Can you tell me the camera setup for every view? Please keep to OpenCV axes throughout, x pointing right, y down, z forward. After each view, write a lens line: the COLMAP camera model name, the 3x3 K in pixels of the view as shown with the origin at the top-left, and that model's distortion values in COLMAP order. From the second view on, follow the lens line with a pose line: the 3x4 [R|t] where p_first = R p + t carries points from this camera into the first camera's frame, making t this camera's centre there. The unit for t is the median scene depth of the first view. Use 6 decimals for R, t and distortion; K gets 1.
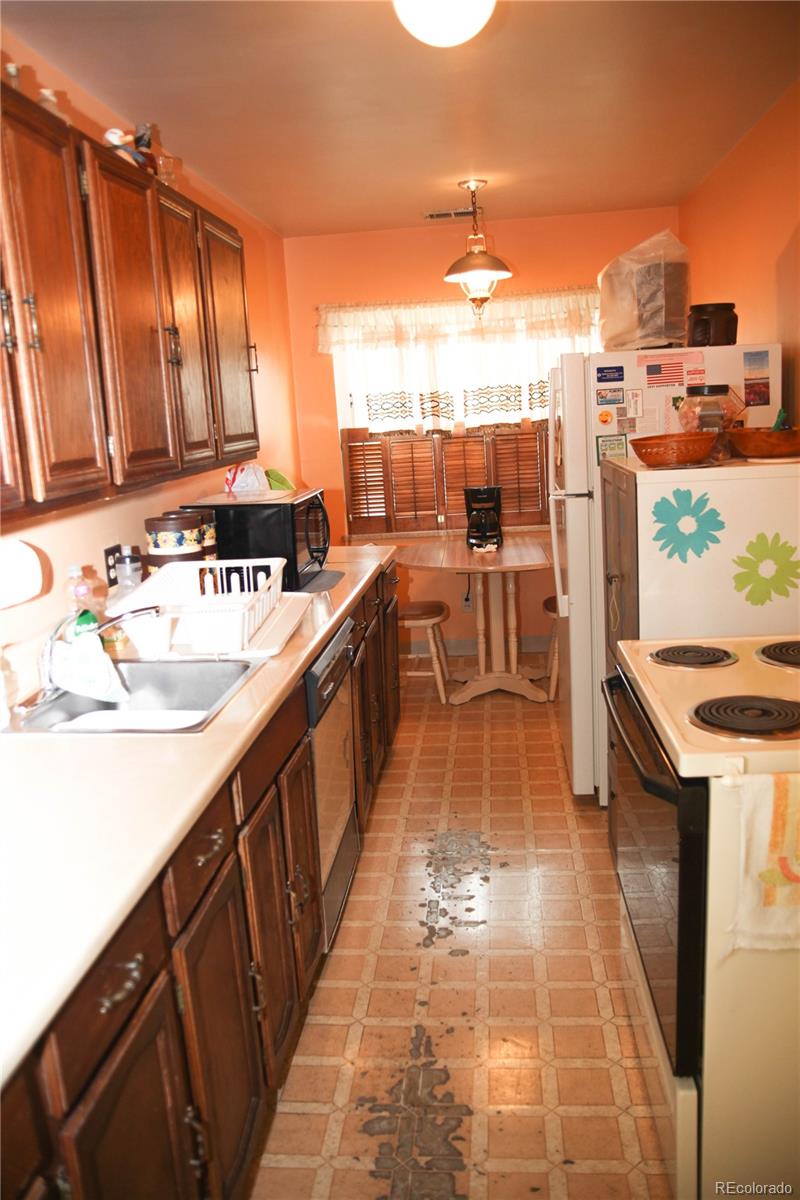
lens RADIAL K [[968.3, 0, 400.0], [0, 968.3, 600.0], [0, 0, 1]] dist [-0.081575, 0.001793]
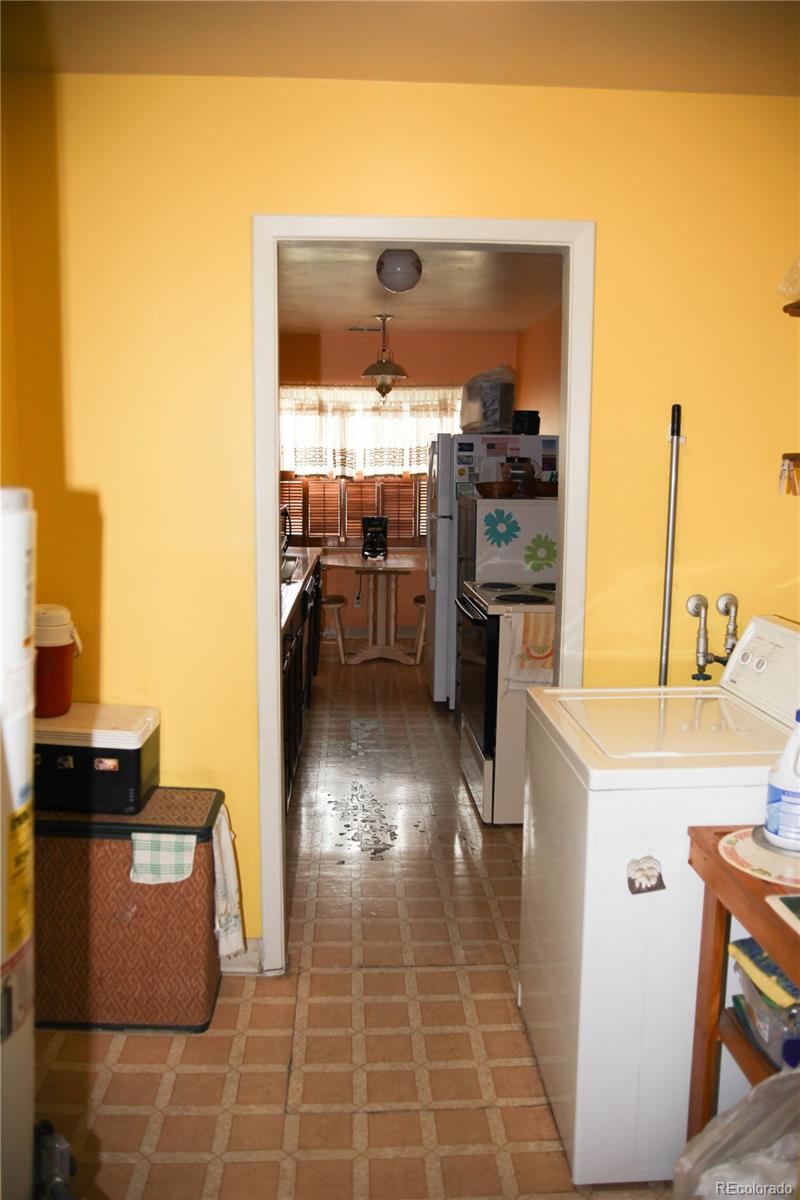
lens RADIAL K [[968.3, 0, 400.0], [0, 968.3, 600.0], [0, 0, 1]] dist [-0.081575, 0.001793]
pose [[0.987090, 0.049536, 0.152313, -0.096235], [-0.040885, 0.997396, -0.059414, 0.095247], [-0.154859, 0.052420, 0.986545, -0.441075]]
